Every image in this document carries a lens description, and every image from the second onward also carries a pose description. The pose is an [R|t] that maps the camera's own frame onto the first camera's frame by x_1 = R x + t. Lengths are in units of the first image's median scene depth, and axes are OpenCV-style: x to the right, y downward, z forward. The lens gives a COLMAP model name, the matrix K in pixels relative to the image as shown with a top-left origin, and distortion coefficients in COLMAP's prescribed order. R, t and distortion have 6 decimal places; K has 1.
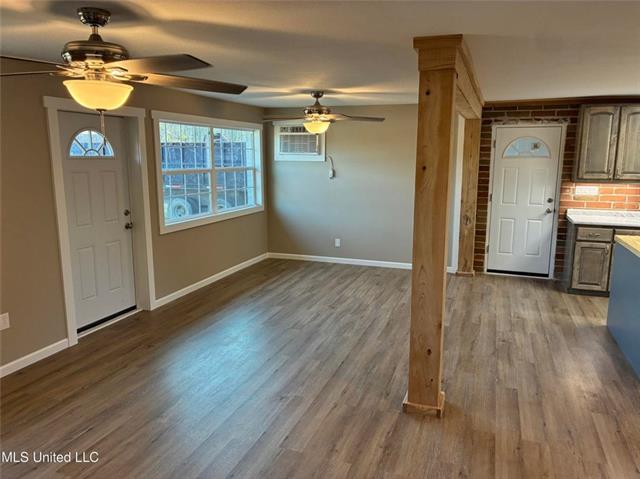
lens RADIAL K [[482.0, 0, 324.0], [0, 482.0, 238.8], [0, 0, 1]] dist [0.059135, -0.076353]
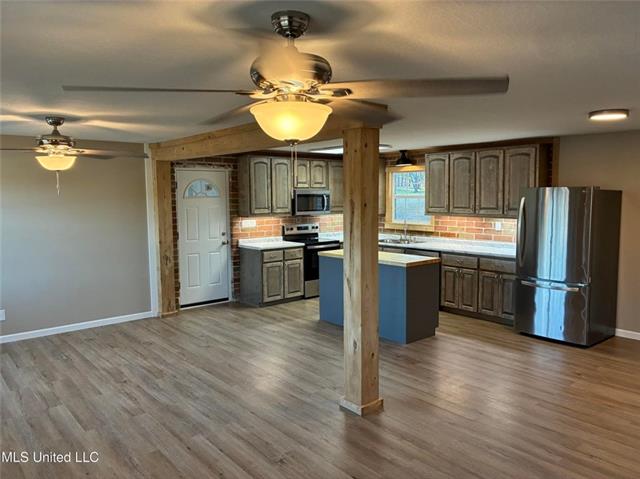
lens RADIAL K [[482.0, 0, 324.0], [0, 482.0, 238.8], [0, 0, 1]] dist [0.059135, -0.076353]
pose [[0.495626, -0.090990, 0.863757, -0.470795], [0.161985, 0.986732, 0.010997, -0.047061], [-0.853297, 0.134465, 0.503789, 0.247524]]
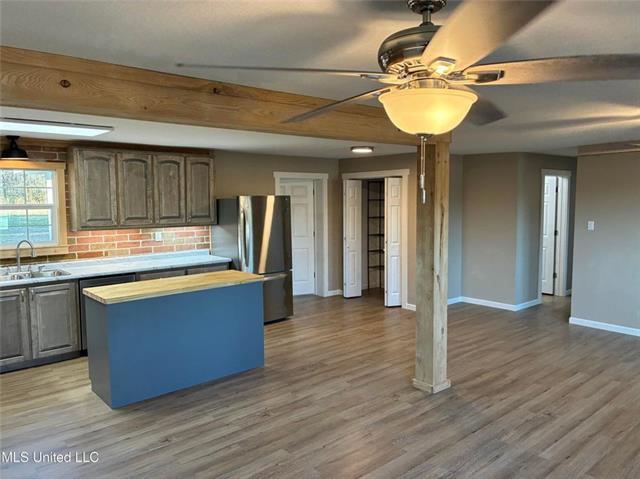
lens RADIAL K [[482.0, 0, 324.0], [0, 482.0, 238.8], [0, 0, 1]] dist [0.059135, -0.076353]
pose [[-0.869180, -0.041371, 0.492763, -0.101951], [0.090687, 0.966257, 0.241086, -0.226335], [-0.486109, 0.254234, -0.836100, 1.239015]]
